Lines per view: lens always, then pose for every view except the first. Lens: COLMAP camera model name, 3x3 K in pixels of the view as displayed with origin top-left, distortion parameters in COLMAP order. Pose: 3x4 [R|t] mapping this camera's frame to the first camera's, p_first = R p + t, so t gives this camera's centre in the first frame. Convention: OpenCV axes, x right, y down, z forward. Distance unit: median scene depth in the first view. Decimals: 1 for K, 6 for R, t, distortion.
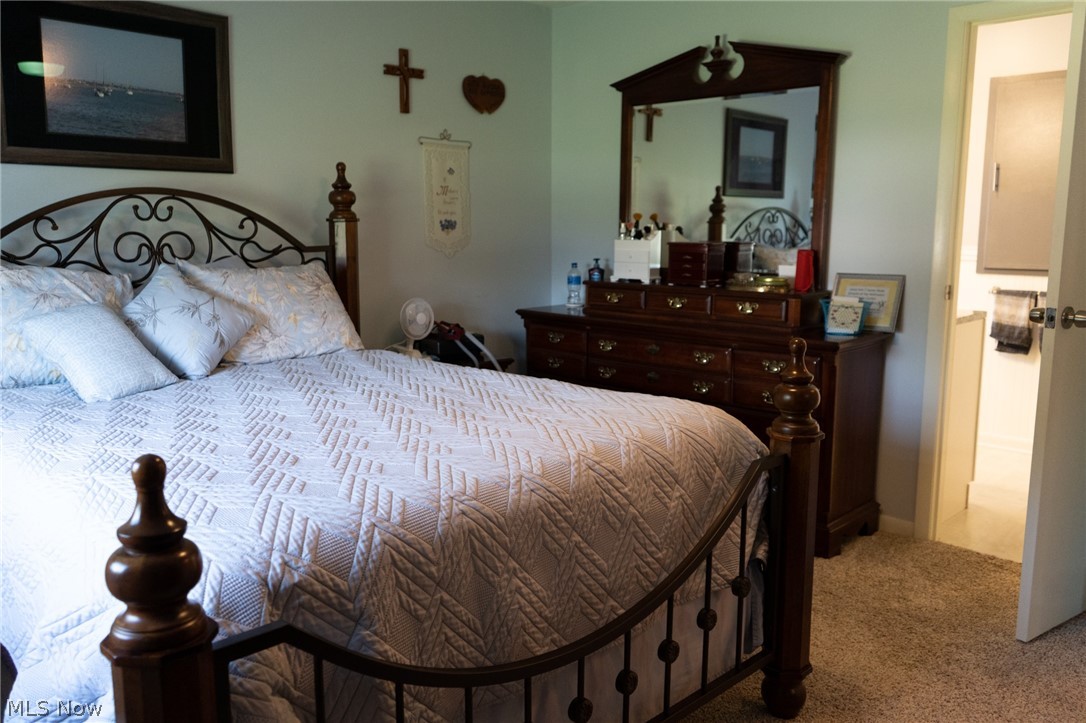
lens RADIAL K [[872.9, 0, 544.3], [0, 872.9, 360.2], [0, 0, 1]] dist [-0.008726, -0.002549]
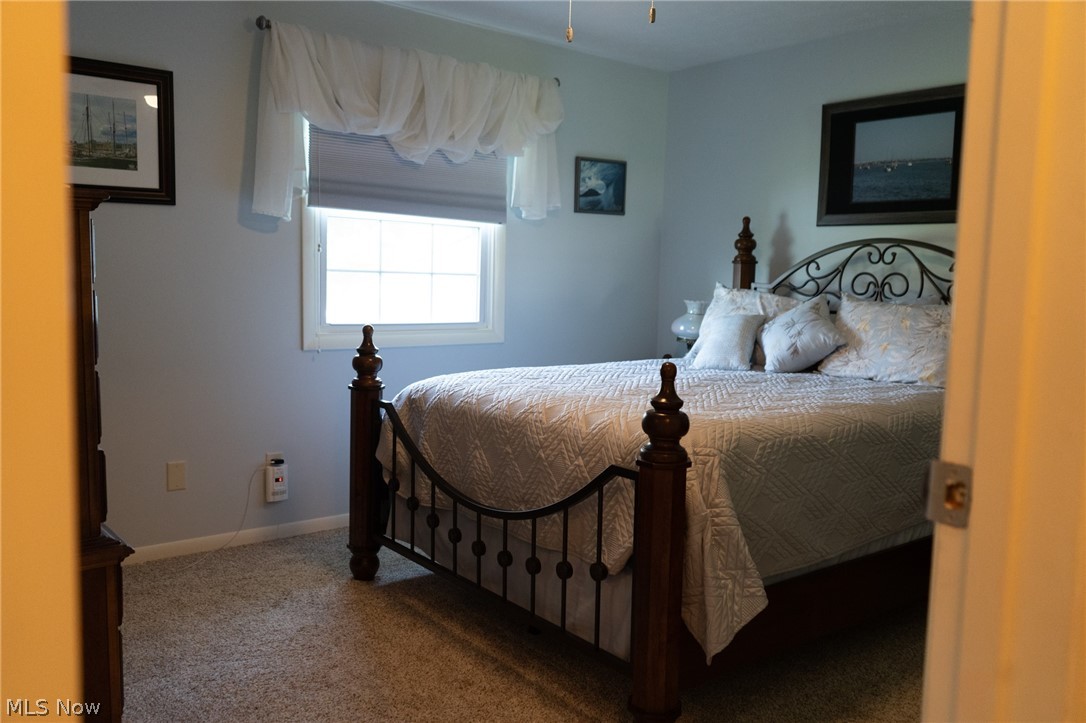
lens RADIAL K [[872.9, 0, 544.2], [0, 872.9, 361.5], [0, 0, 1]] dist [-0.008726, -0.002549]
pose [[-0.098149, 0.096532, -0.990479, 0.877374], [-0.176857, 0.977750, 0.112816, -0.078108], [0.979331, 0.186246, -0.078893, 0.648849]]
